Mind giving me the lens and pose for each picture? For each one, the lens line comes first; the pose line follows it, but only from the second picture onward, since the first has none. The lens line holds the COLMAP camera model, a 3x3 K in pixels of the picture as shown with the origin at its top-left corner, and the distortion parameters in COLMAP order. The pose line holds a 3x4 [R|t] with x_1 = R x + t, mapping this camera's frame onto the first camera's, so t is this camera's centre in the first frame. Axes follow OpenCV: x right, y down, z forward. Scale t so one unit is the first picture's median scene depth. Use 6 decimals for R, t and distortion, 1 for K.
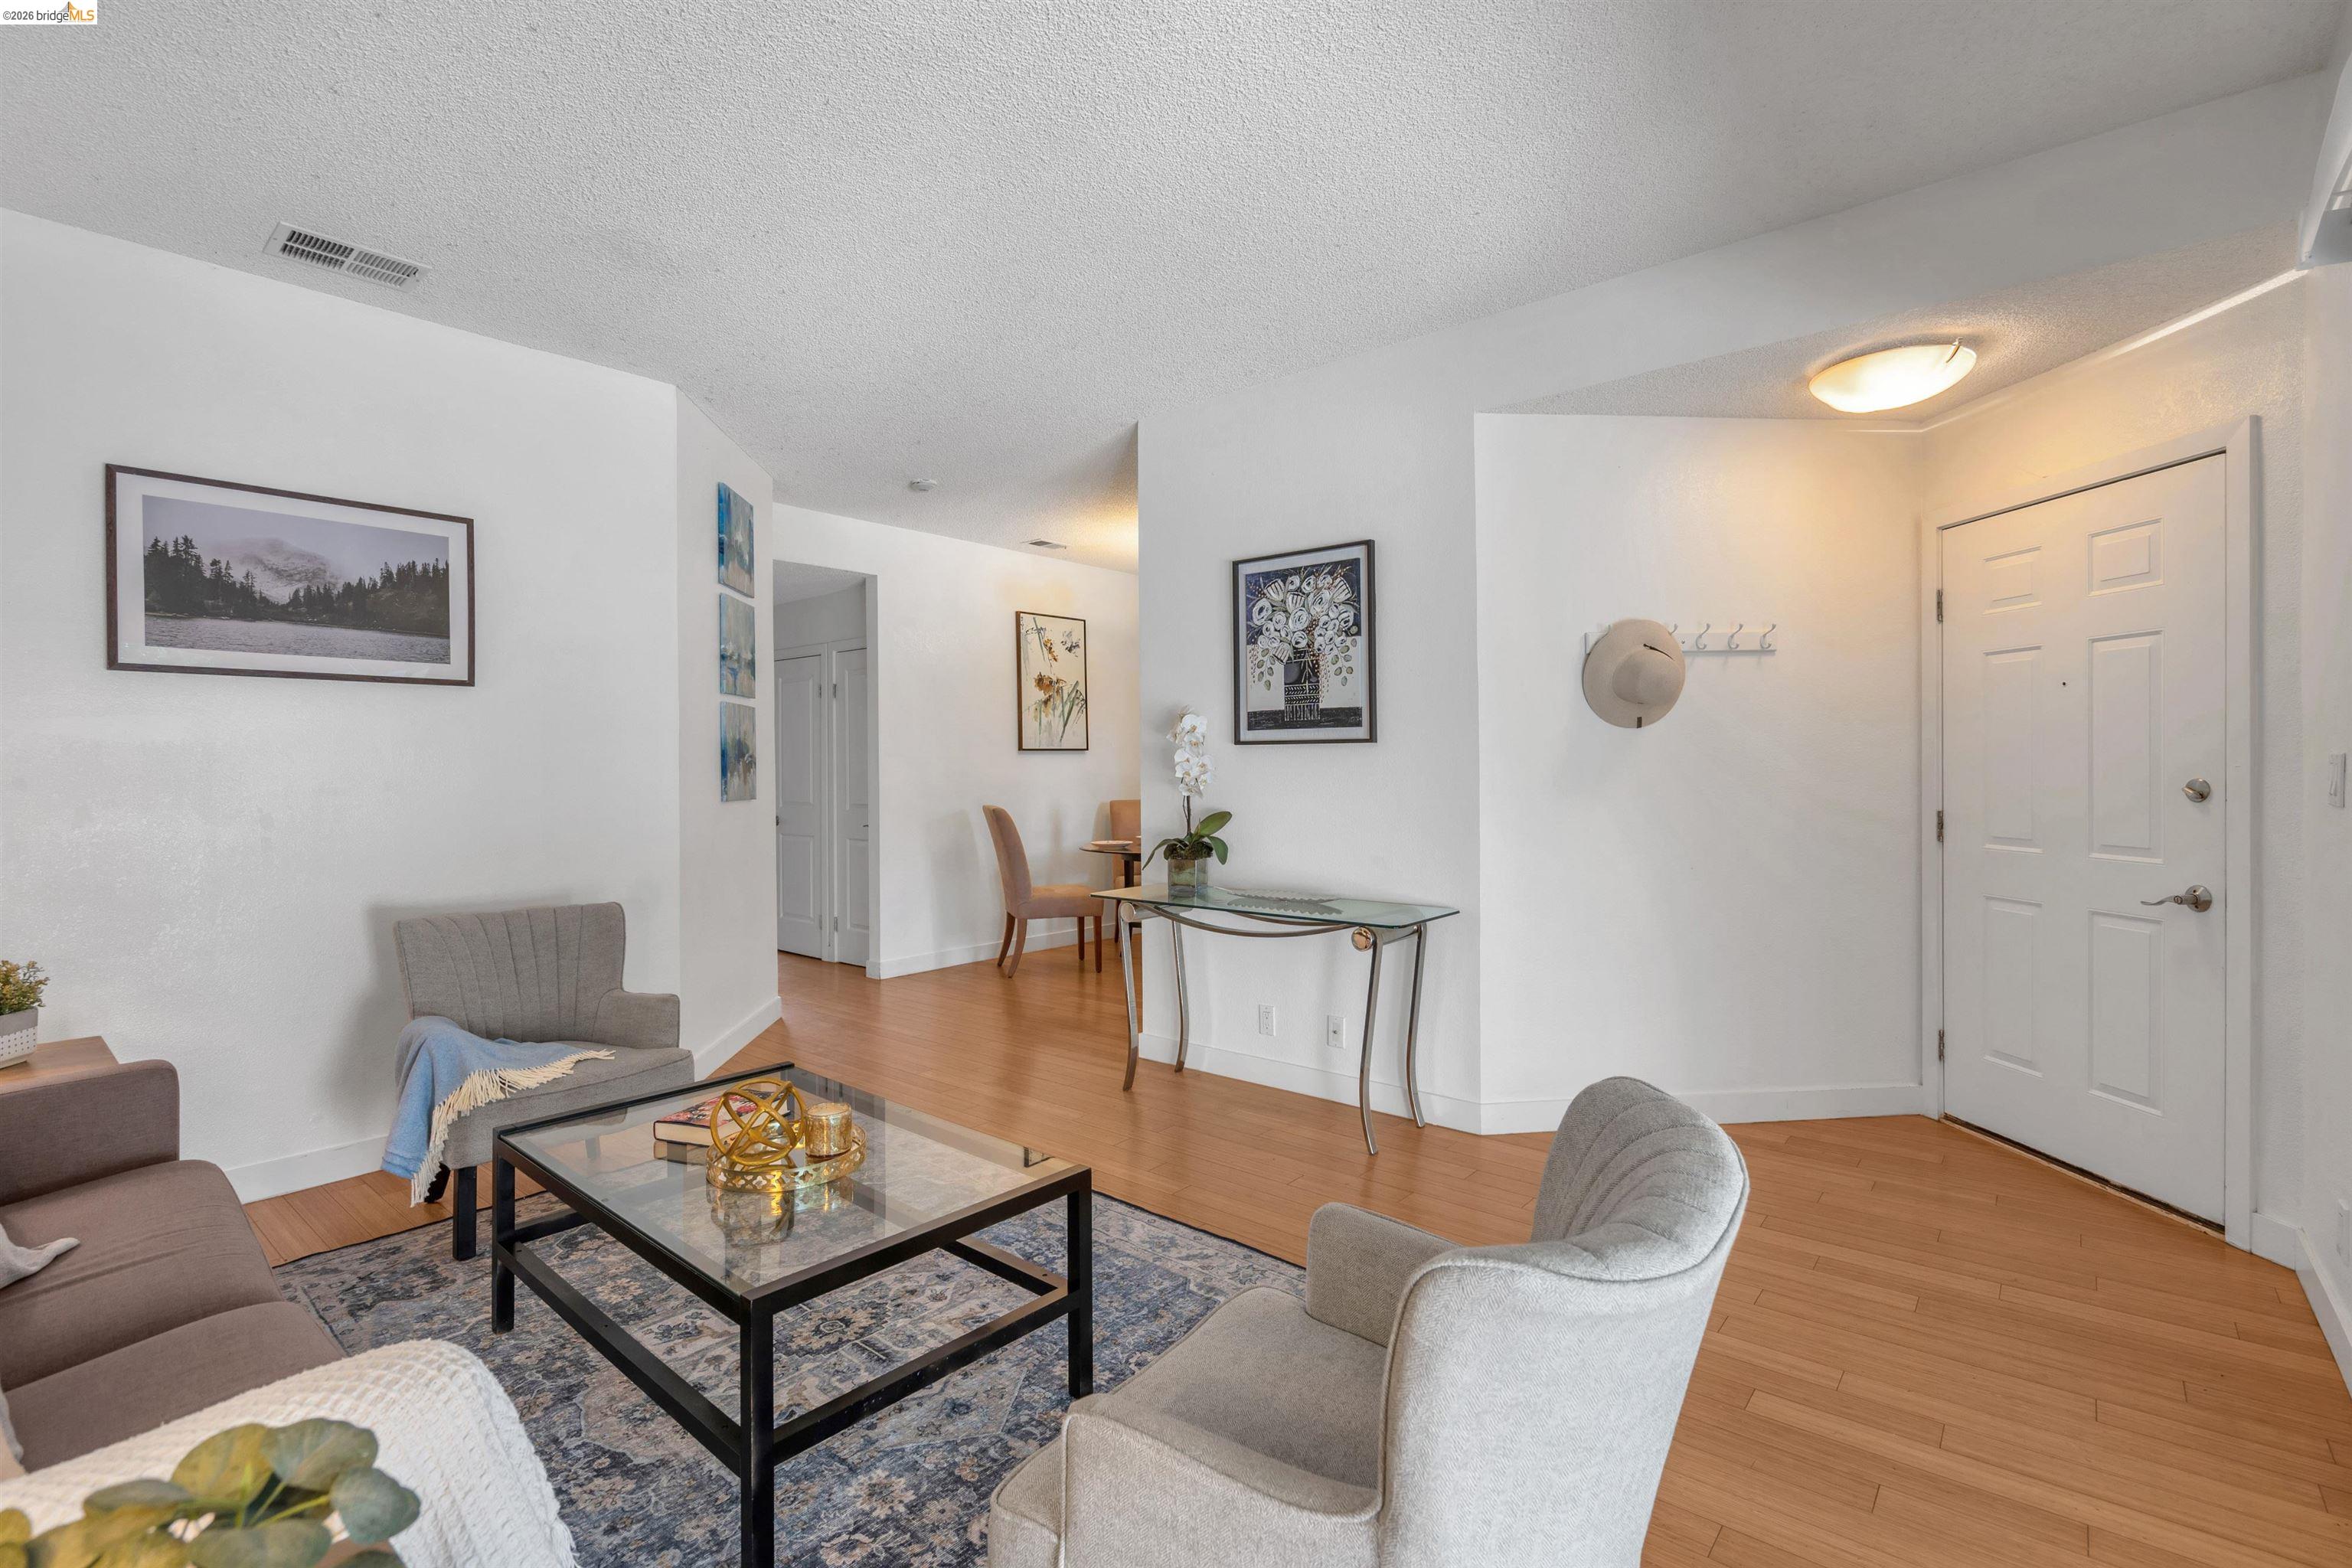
lens RADIAL K [[1079.9, 0, 1184.3], [0, 1079.9, 777.0], [0, 0, 1]] dist [-0.007182, 0.003993]
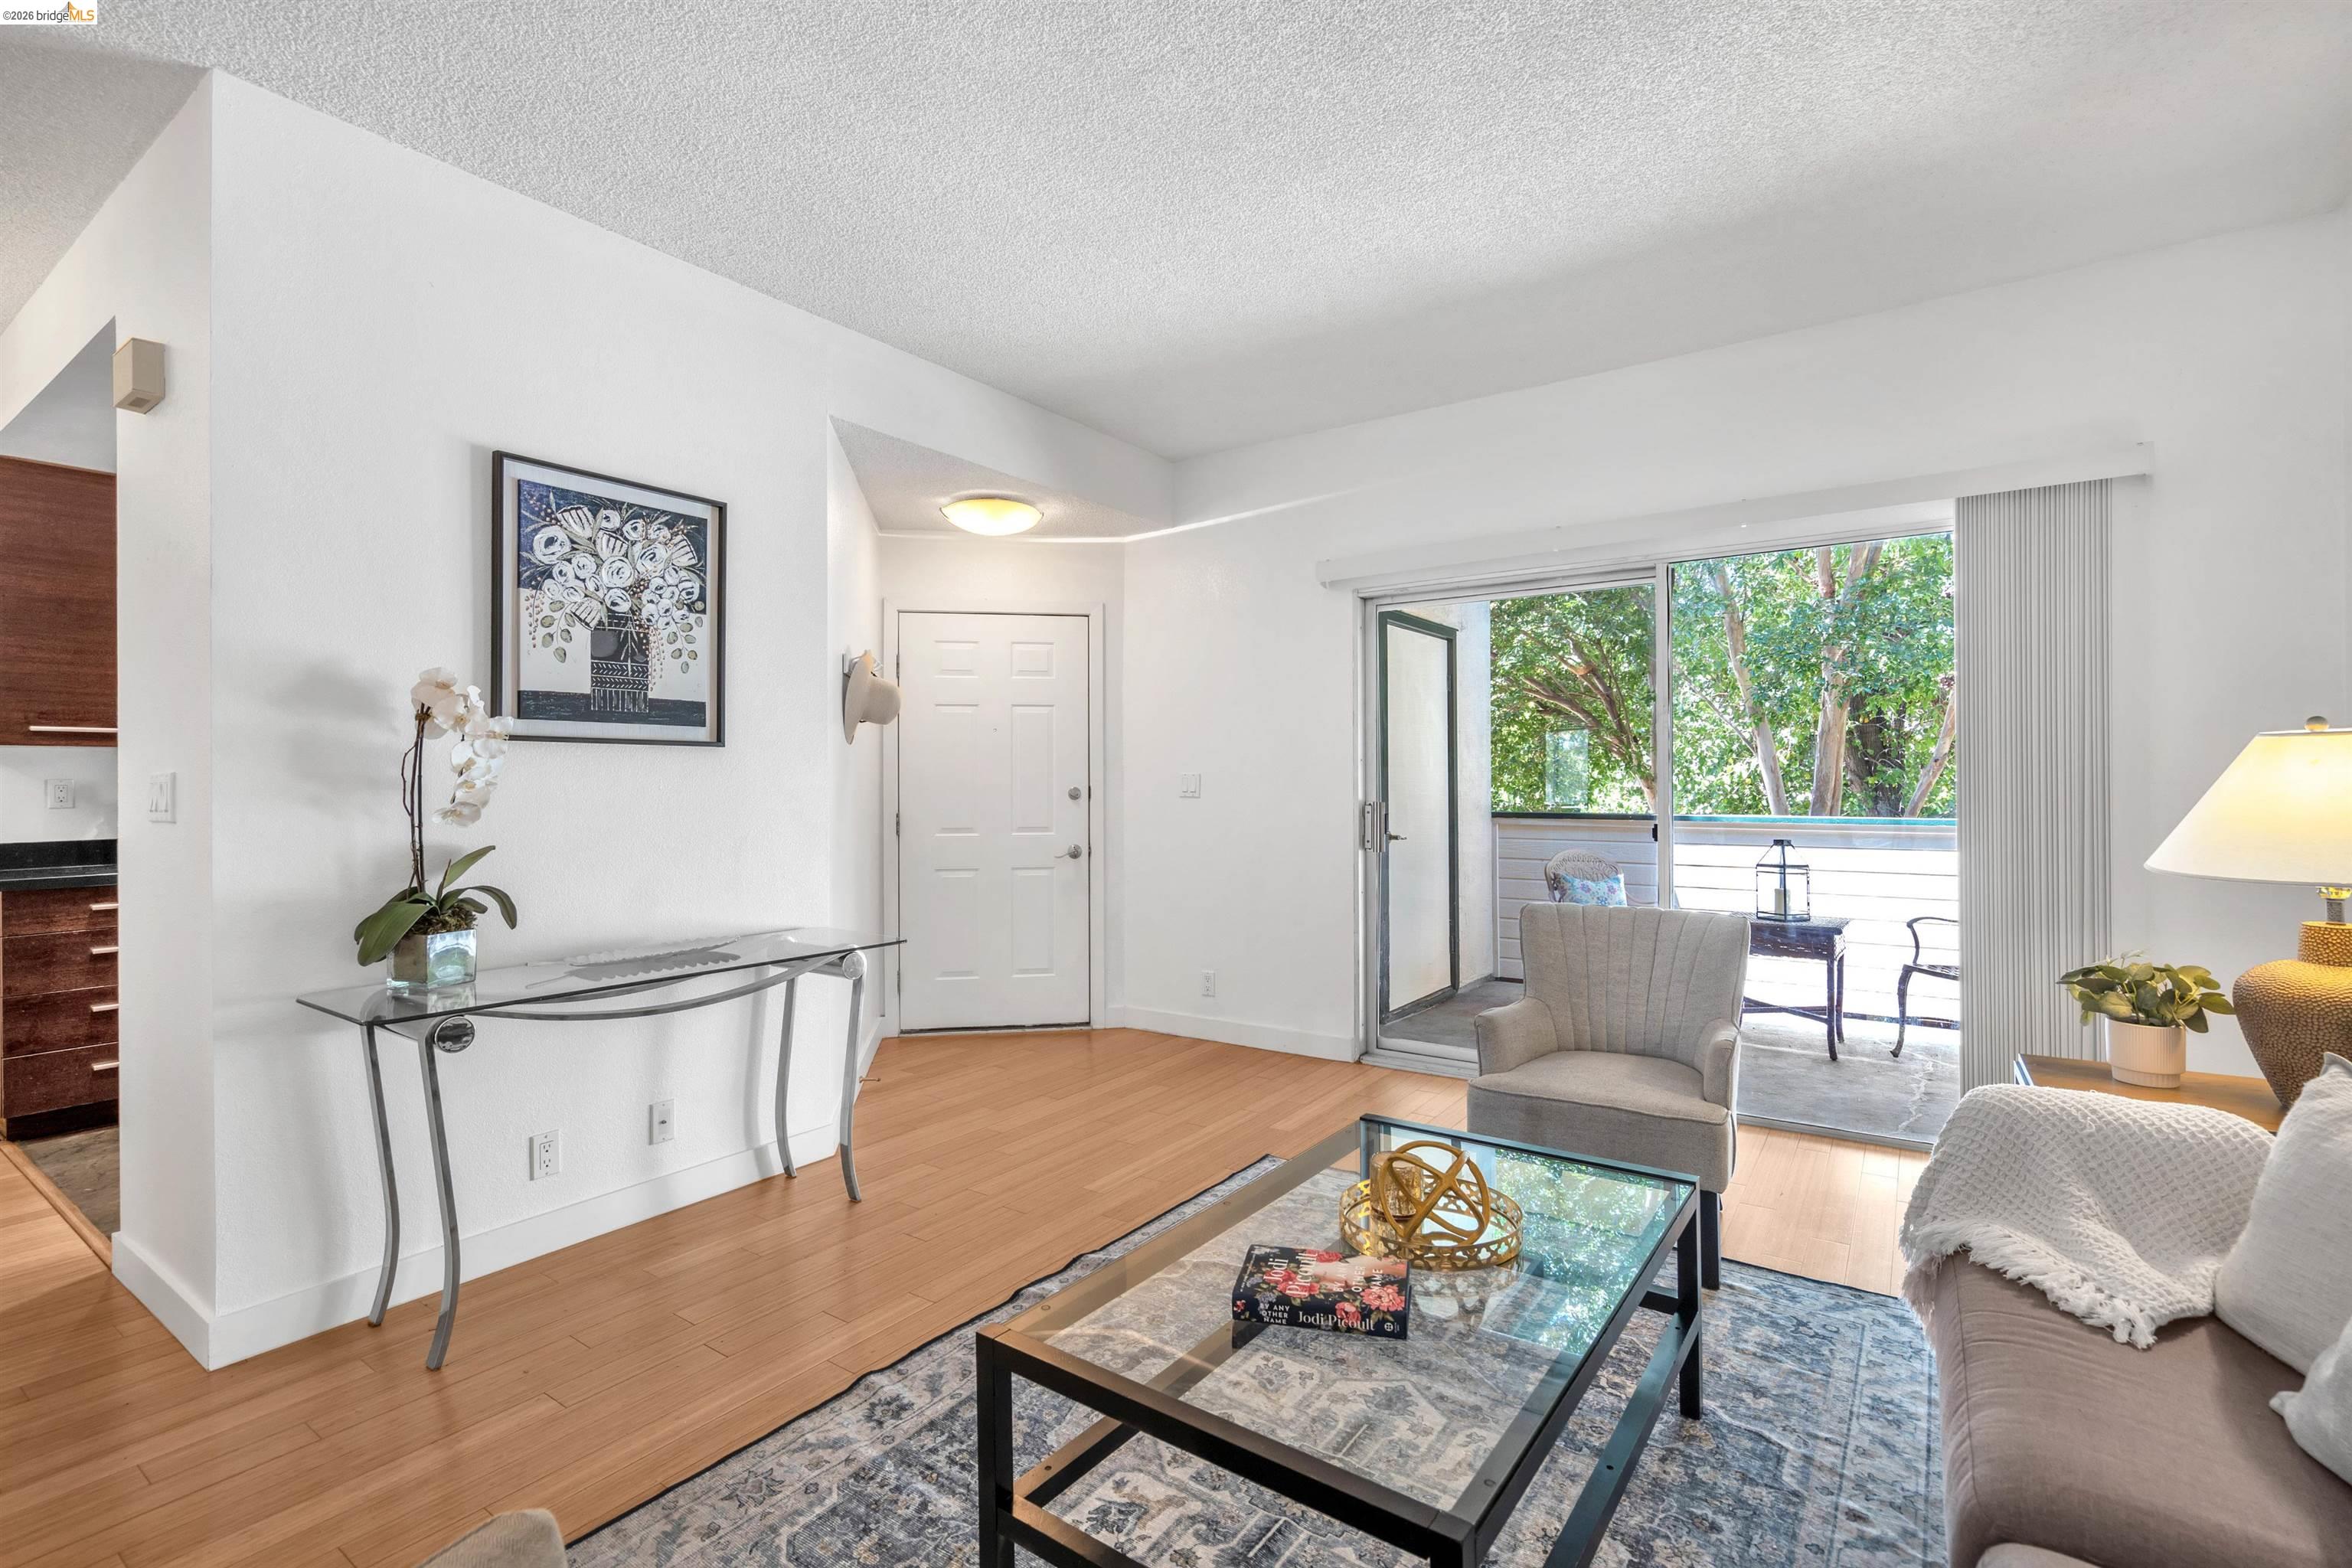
lens RADIAL K [[1079.9, 0, 1183.3], [0, 1079.9, 778.9], [0, 0, 1]] dist [-0.007182, 0.003993]
pose [[-0.098899, 0.012092, 0.995024, -0.666353], [0.017205, 0.999797, -0.010440, 0.007363], [-0.994949, 0.016086, -0.099088, 0.710652]]
